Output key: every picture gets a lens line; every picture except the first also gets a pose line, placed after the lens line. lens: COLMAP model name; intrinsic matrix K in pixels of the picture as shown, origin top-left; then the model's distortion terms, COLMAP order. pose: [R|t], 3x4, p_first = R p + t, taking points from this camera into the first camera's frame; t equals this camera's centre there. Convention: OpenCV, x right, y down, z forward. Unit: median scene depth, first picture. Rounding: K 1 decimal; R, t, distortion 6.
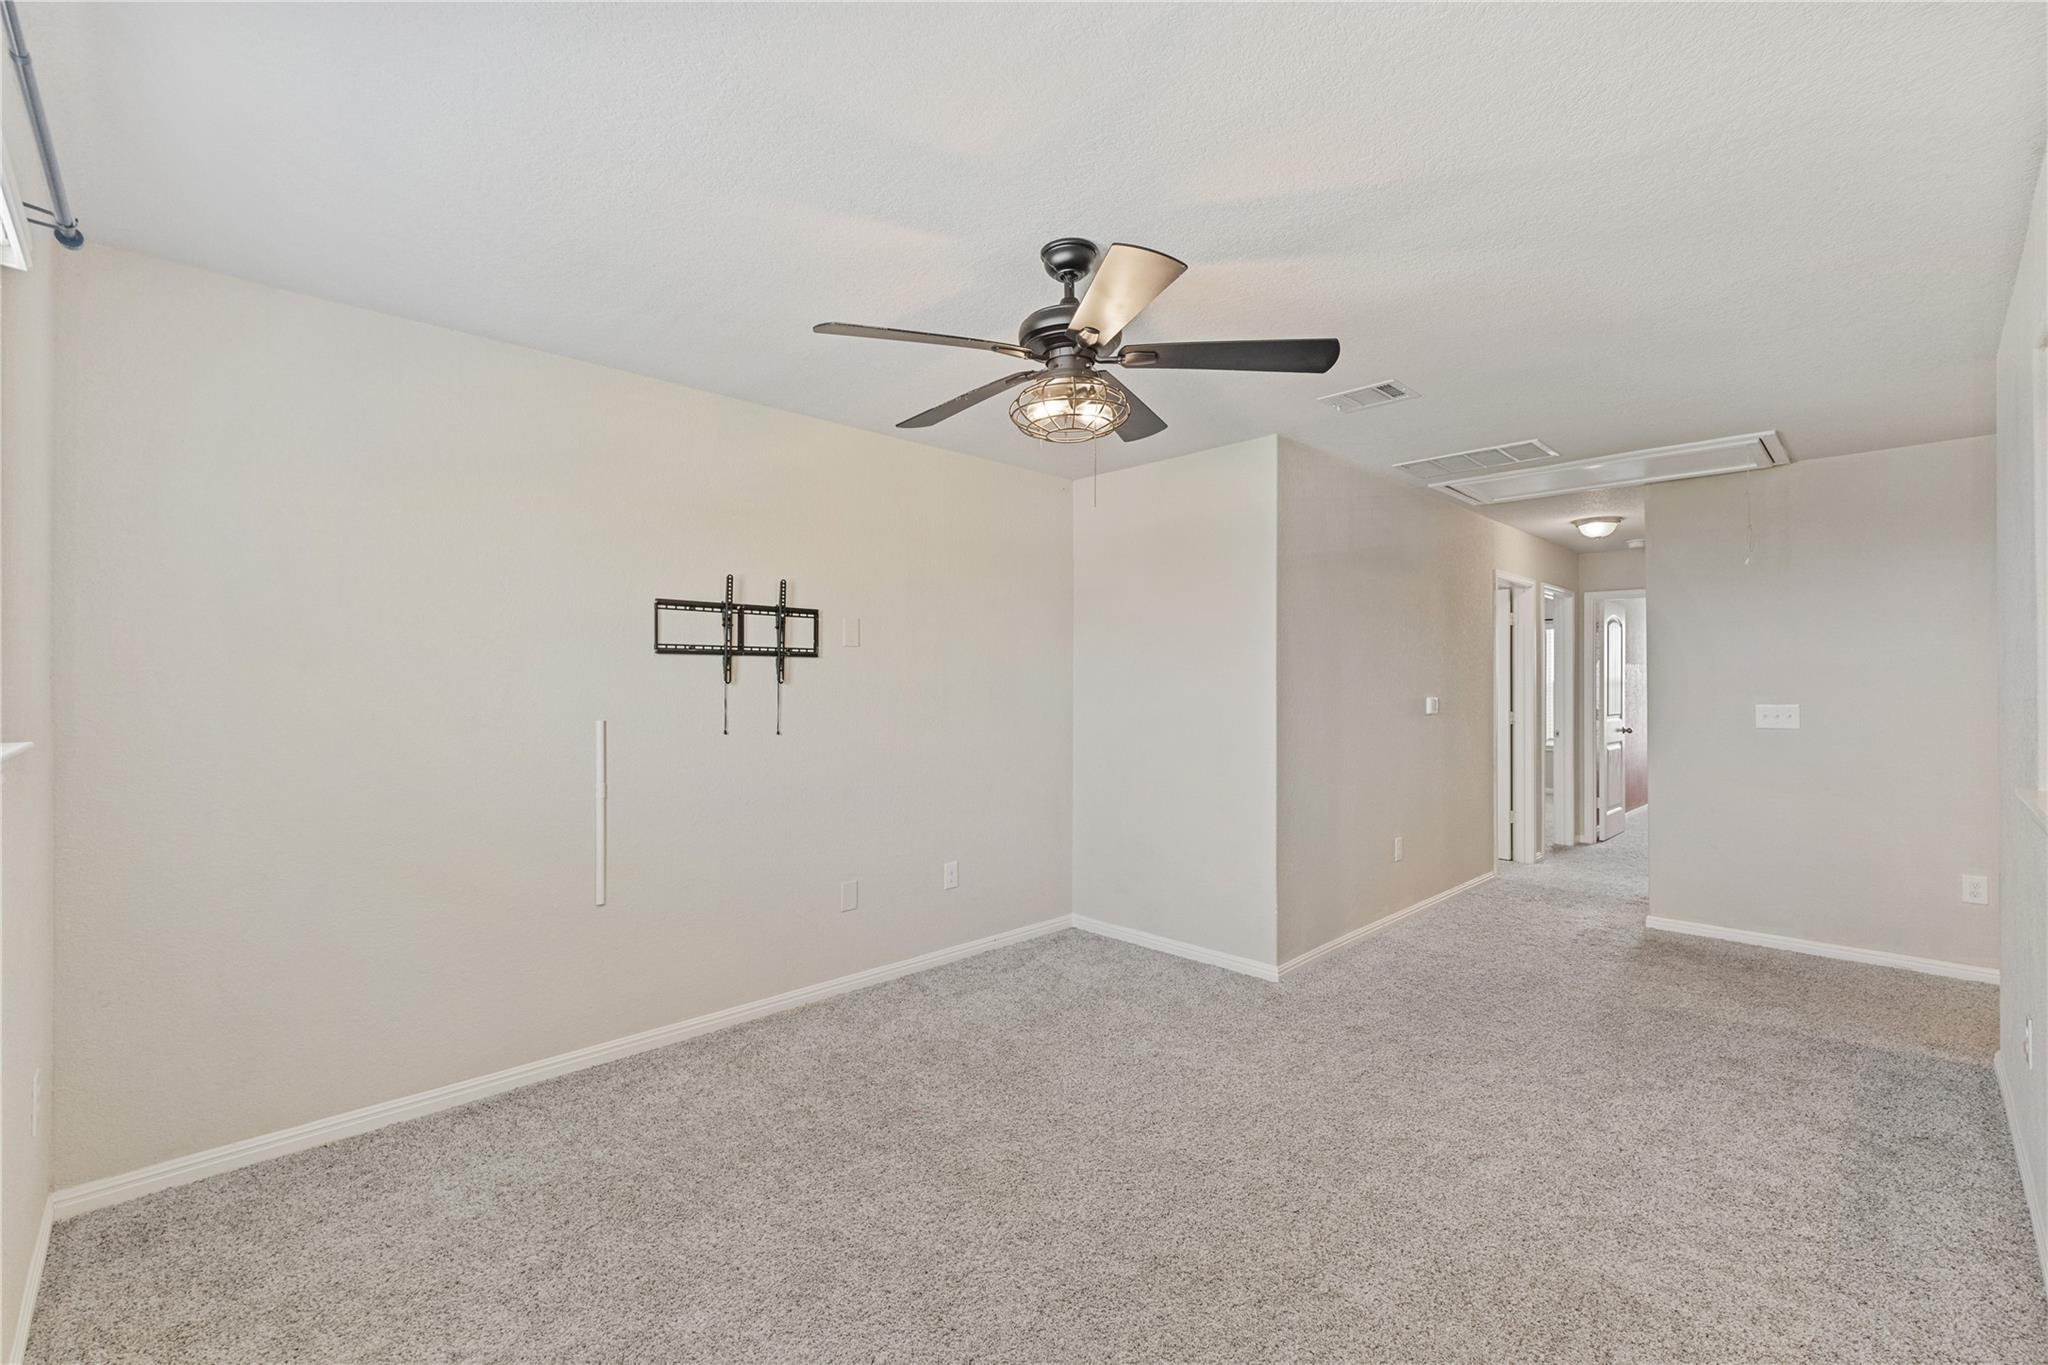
lens RADIAL K [[860.1, 0, 1032.8], [0, 860.1, 681.5], [0, 0, 1]] dist [0.000315, -0.000034]
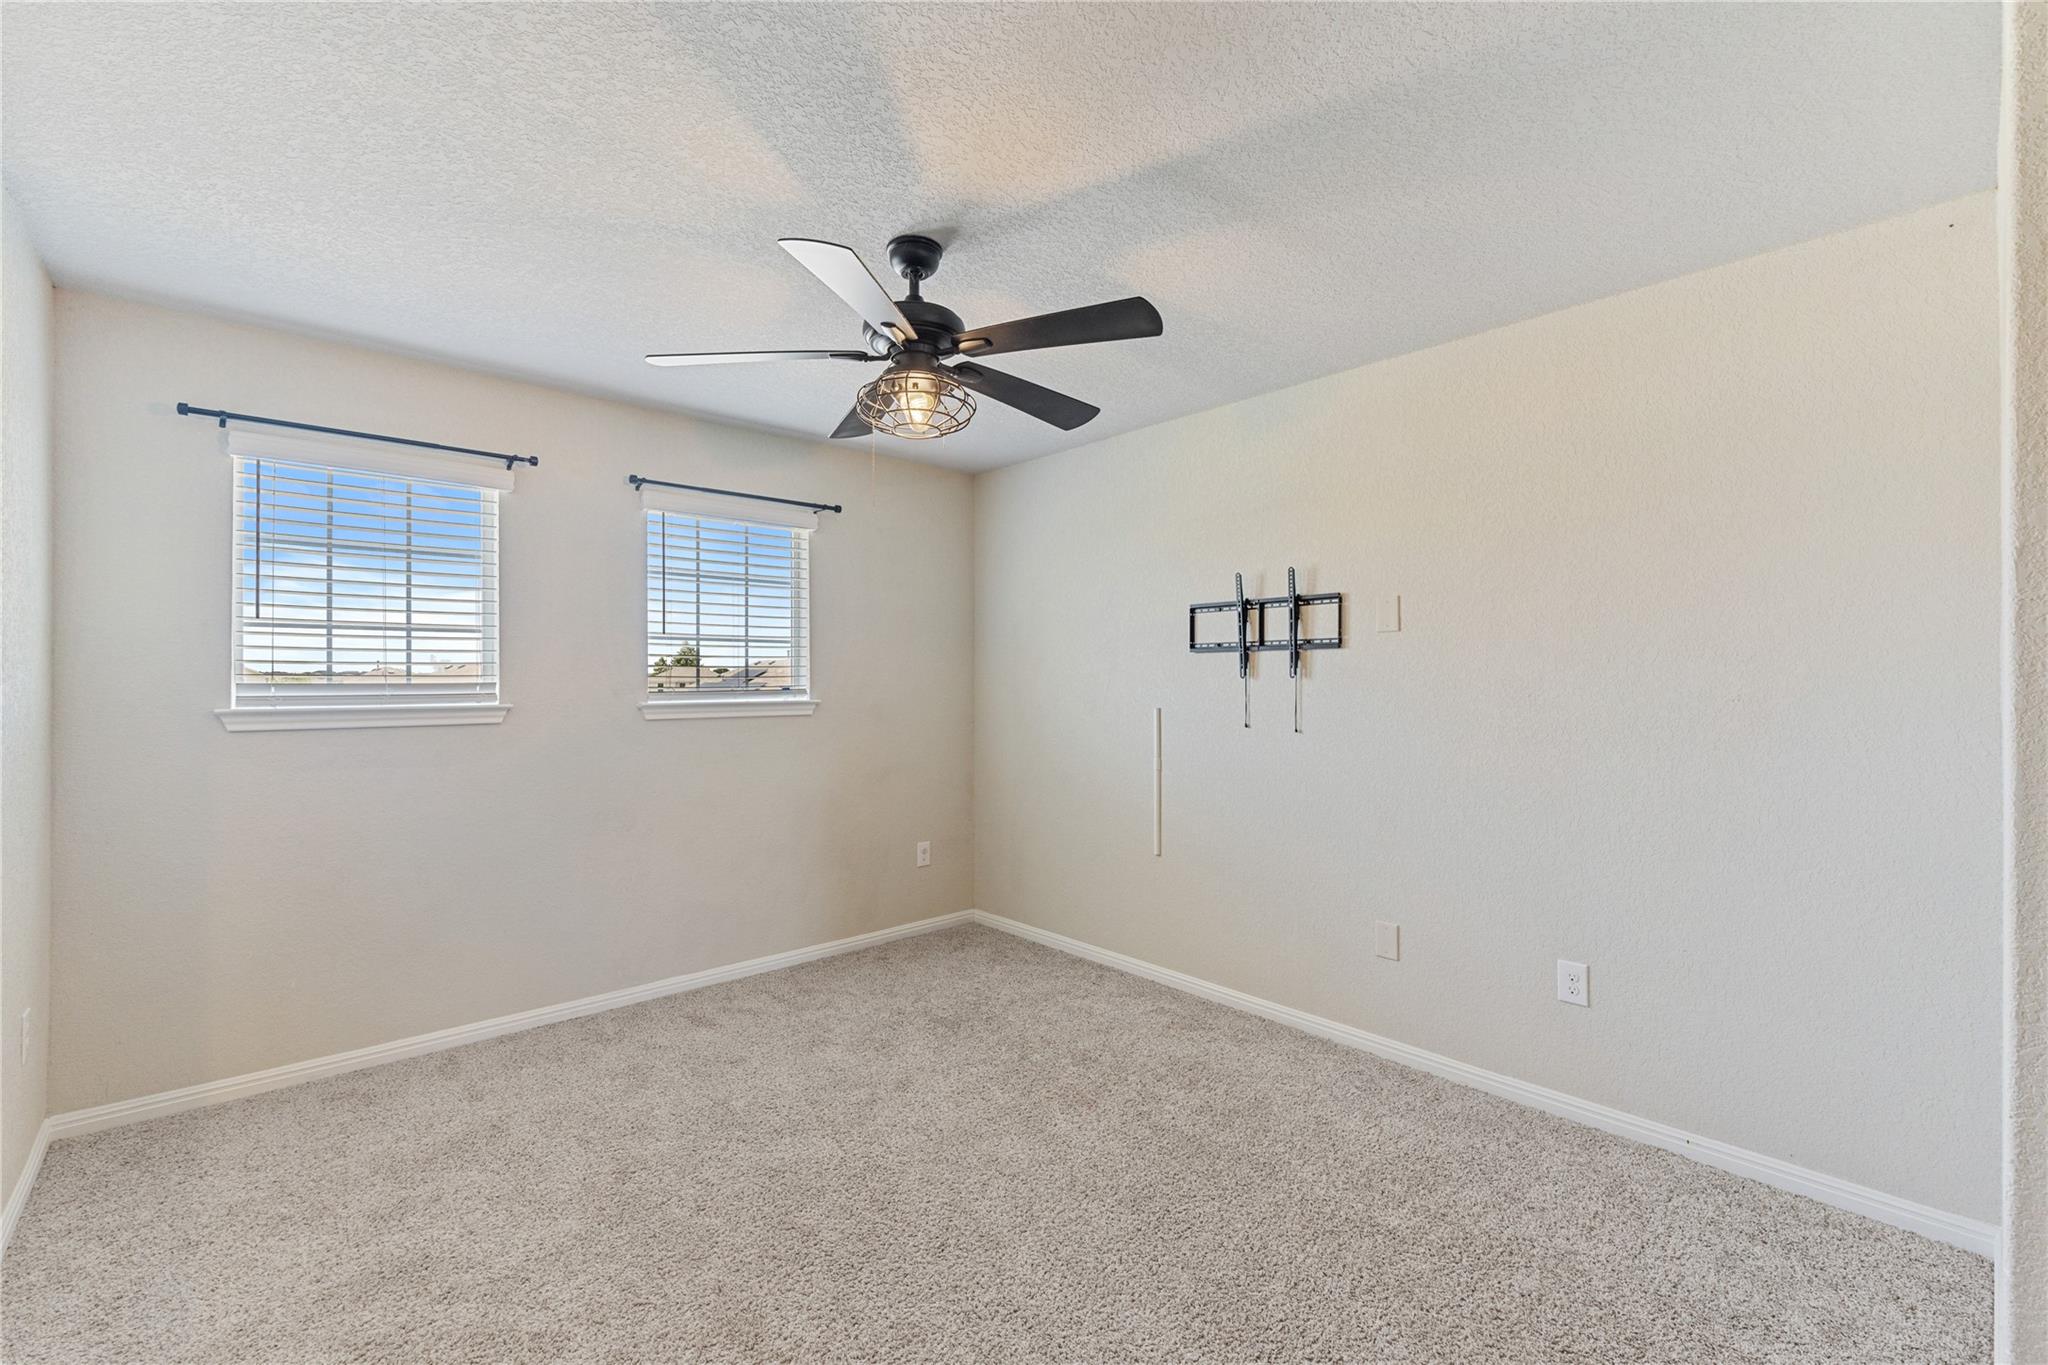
lens RADIAL K [[860.1, 0, 1032.8], [0, 860.1, 681.5], [0, 0, 1]] dist [0.000315, -0.000034]
pose [[-0.039386, 0.004976, -0.999212, 0.669567], [0.007038, 0.999964, 0.004703, -0.000471], [0.999199, -0.006847, -0.039420, 0.770261]]
